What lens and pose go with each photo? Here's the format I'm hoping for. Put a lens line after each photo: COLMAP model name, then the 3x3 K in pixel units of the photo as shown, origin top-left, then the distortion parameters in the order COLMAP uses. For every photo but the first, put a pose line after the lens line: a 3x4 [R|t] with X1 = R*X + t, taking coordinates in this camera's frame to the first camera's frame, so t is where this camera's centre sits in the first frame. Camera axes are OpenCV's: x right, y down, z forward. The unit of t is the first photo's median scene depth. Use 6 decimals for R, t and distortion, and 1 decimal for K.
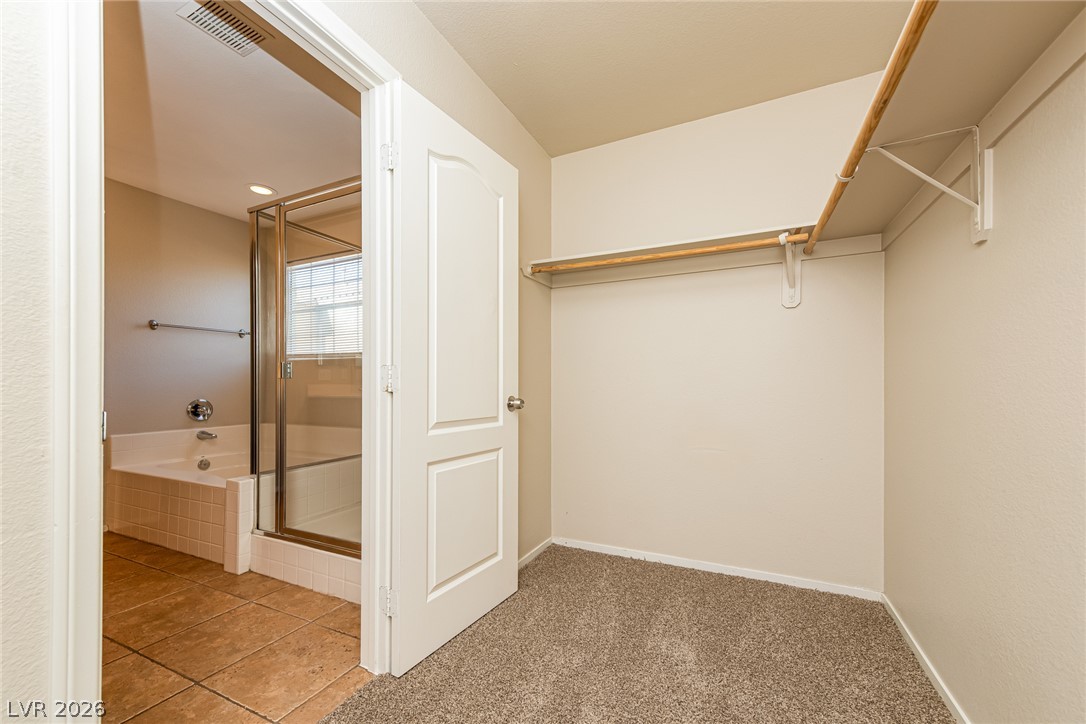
lens RADIAL K [[444.9, 0, 569.8], [0, 444.9, 387.5], [0, 0, 1]] dist [0.008070, -0.000582]
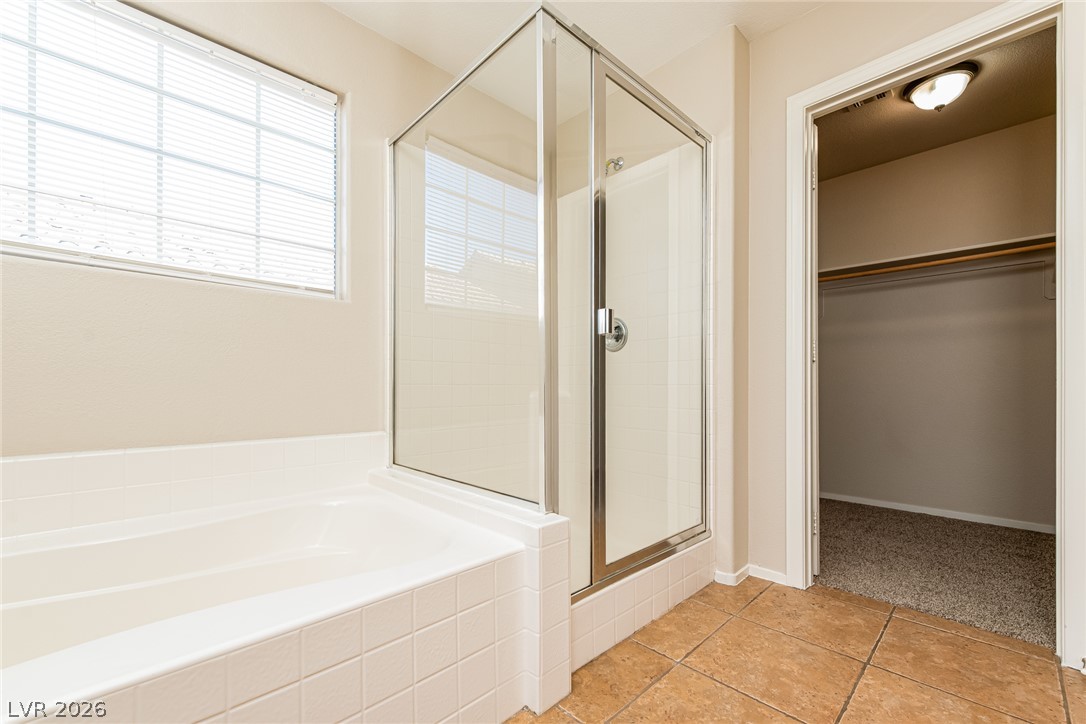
lens RADIAL K [[444.9, 0, 544.5], [0, 444.9, 364.9], [0, 0, 1]] dist [0.008070, -0.000582]
pose [[0.356798, 0.038791, 0.933376, -1.417811], [-0.003366, 0.999184, -0.040239, 0.047200], [-0.934176, 0.011215, 0.356637, 0.922996]]
